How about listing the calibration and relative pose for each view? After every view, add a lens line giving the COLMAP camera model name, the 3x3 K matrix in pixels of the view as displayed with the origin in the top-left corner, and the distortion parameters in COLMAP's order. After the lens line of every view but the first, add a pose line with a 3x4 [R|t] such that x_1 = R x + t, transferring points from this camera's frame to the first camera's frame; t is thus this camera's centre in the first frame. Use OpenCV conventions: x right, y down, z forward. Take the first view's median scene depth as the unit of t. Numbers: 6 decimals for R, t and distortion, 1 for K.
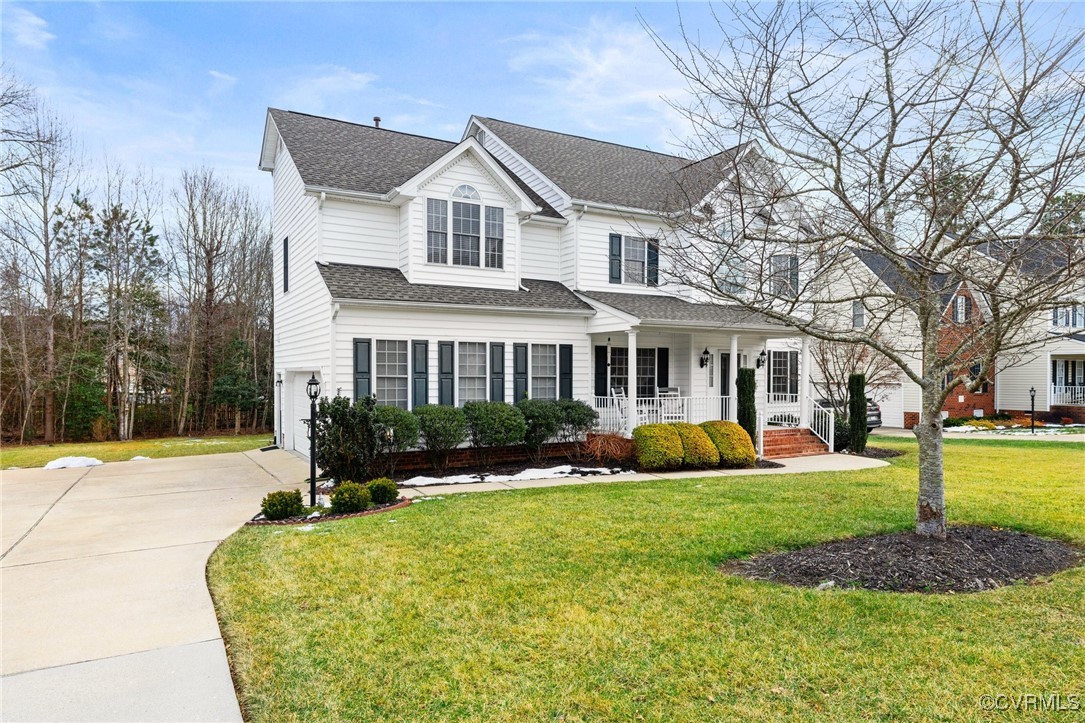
lens RADIAL K [[677.3, 0, 542.4], [0, 677.3, 375.6], [0, 0, 1]] dist [0.004116, 0.000318]
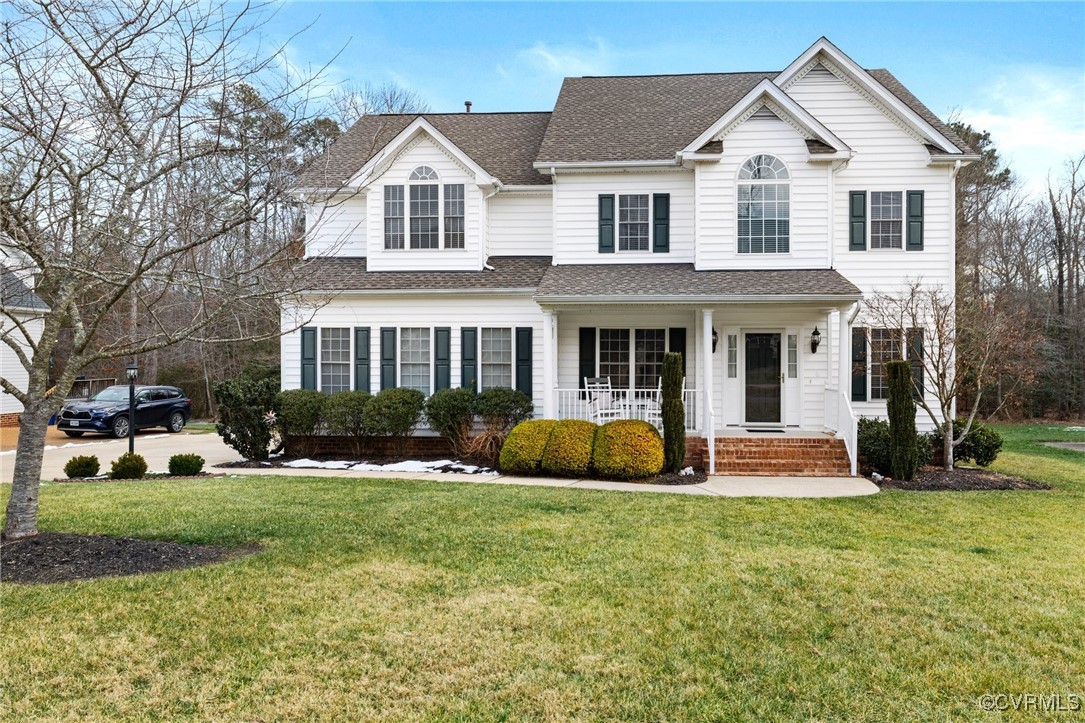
lens RADIAL K [[760.4, 0, 542.5], [0, 760.4, 361.5], [0, 0, 1]] dist [-0.086594, 0.000313]
pose [[0.832783, 0.003008, -0.553591, 0.622618], [-0.002045, 0.999995, 0.002358, -0.003586], [0.553596, -0.000831, 0.832785, 0.189126]]
